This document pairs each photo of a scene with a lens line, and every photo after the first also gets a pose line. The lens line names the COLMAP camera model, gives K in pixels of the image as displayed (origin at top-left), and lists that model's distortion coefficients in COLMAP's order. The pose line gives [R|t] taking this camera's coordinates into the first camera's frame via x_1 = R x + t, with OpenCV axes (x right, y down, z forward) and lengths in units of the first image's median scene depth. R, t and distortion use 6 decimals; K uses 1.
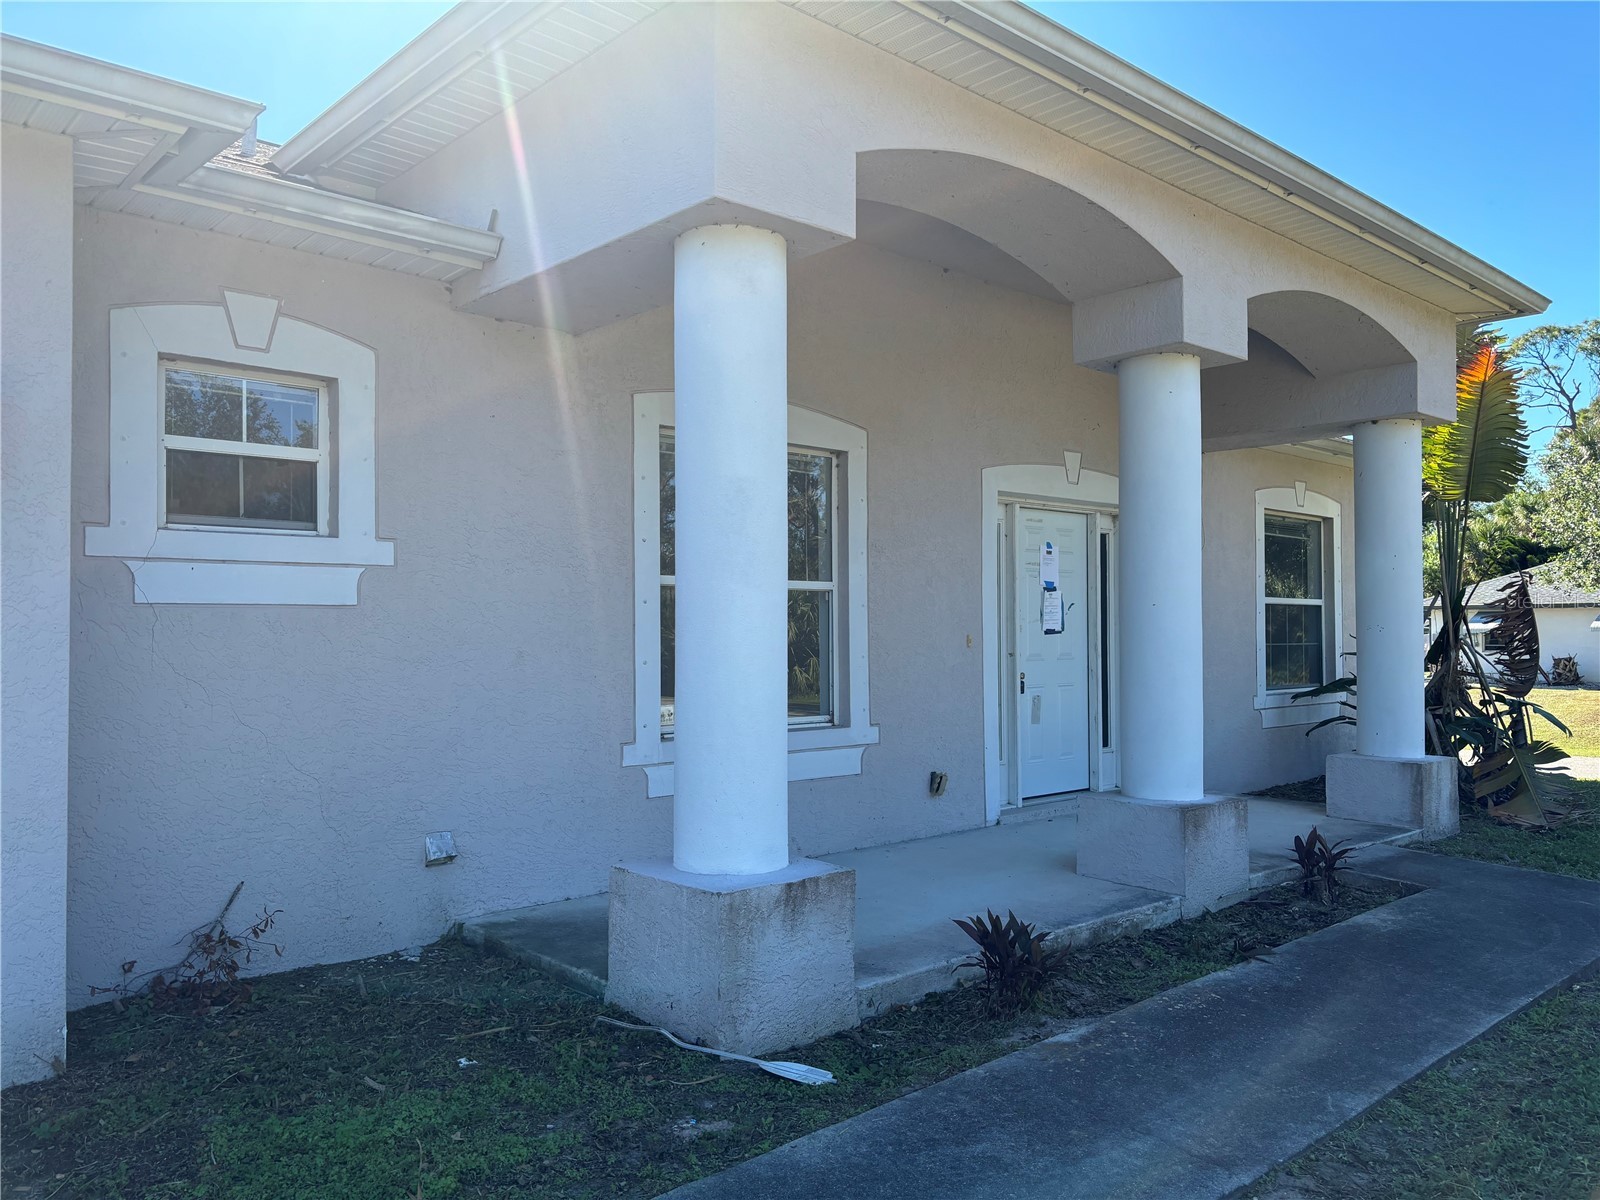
lens RADIAL K [[1210.2, 0, 806.8], [0, 1210.2, 616.1], [0, 0, 1]] dist [0.044044, -0.042709]
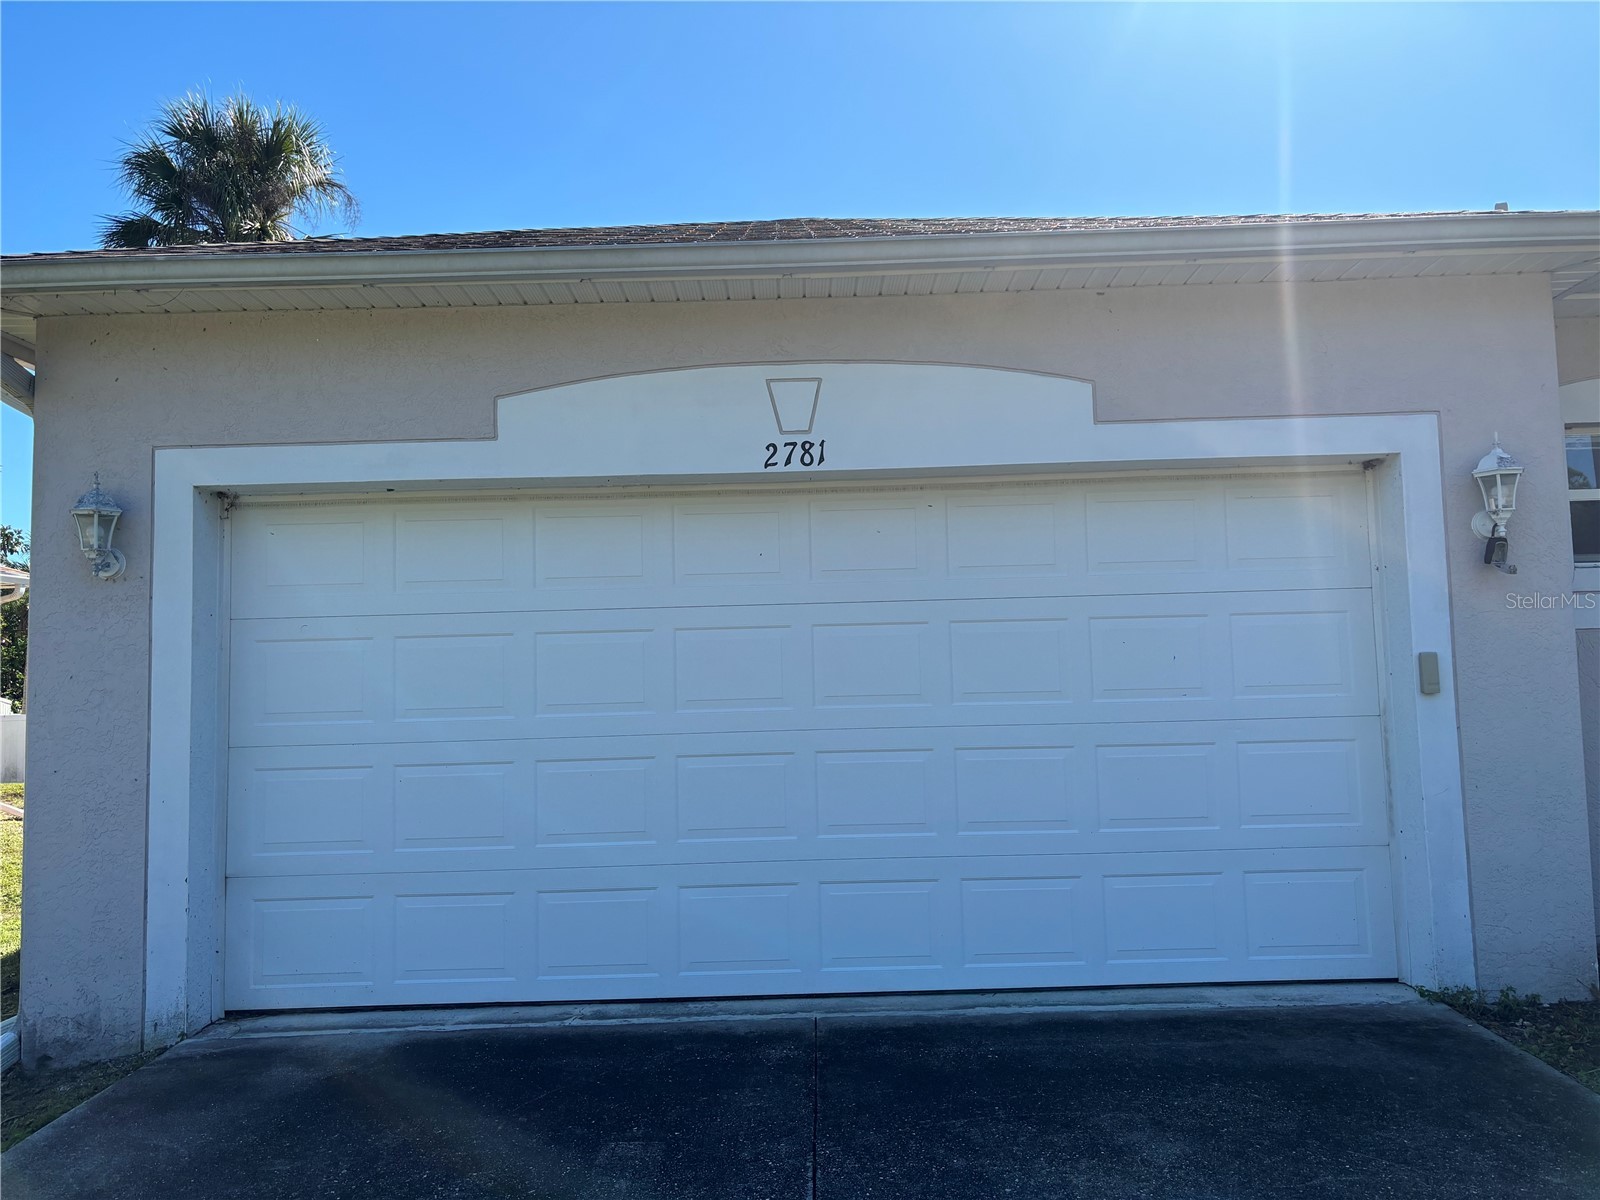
lens RADIAL K [[1210.2, 0, 796.3], [0, 1210.2, 599.1], [0, 0, 1]] dist [0.044044, -0.042709]
pose [[0.735028, -0.055742, -0.675742, -0.148534], [0.034055, 0.998392, -0.045314, -0.006196], [0.677181, 0.010295, 0.735744, -0.226886]]
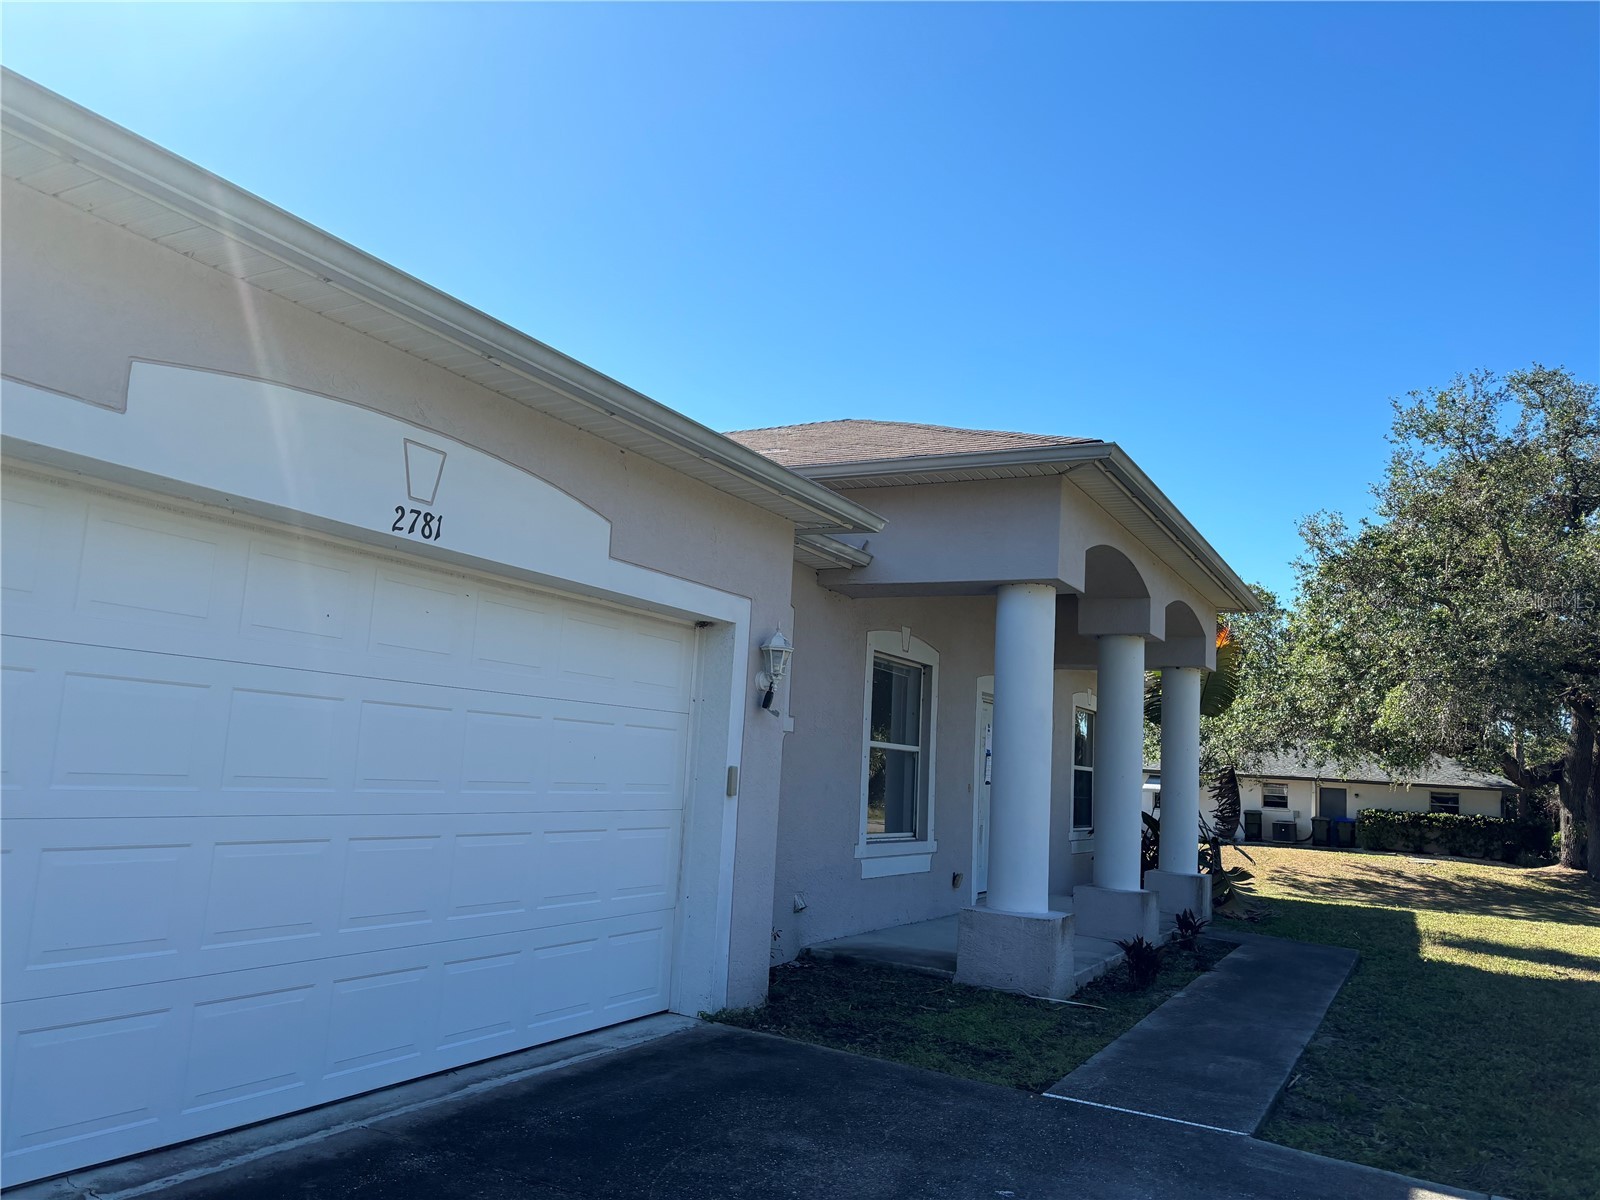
lens RADIAL K [[1210.2, 0, 806.3], [0, 1210.2, 604.4], [0, 0, 1]] dist [0.044044, -0.042709]
pose [[0.938474, 0.103959, 0.329331, -0.548209], [-0.067159, 0.990349, -0.121239, -0.009279], [-0.338756, 0.091662, 0.936398, -0.380120]]
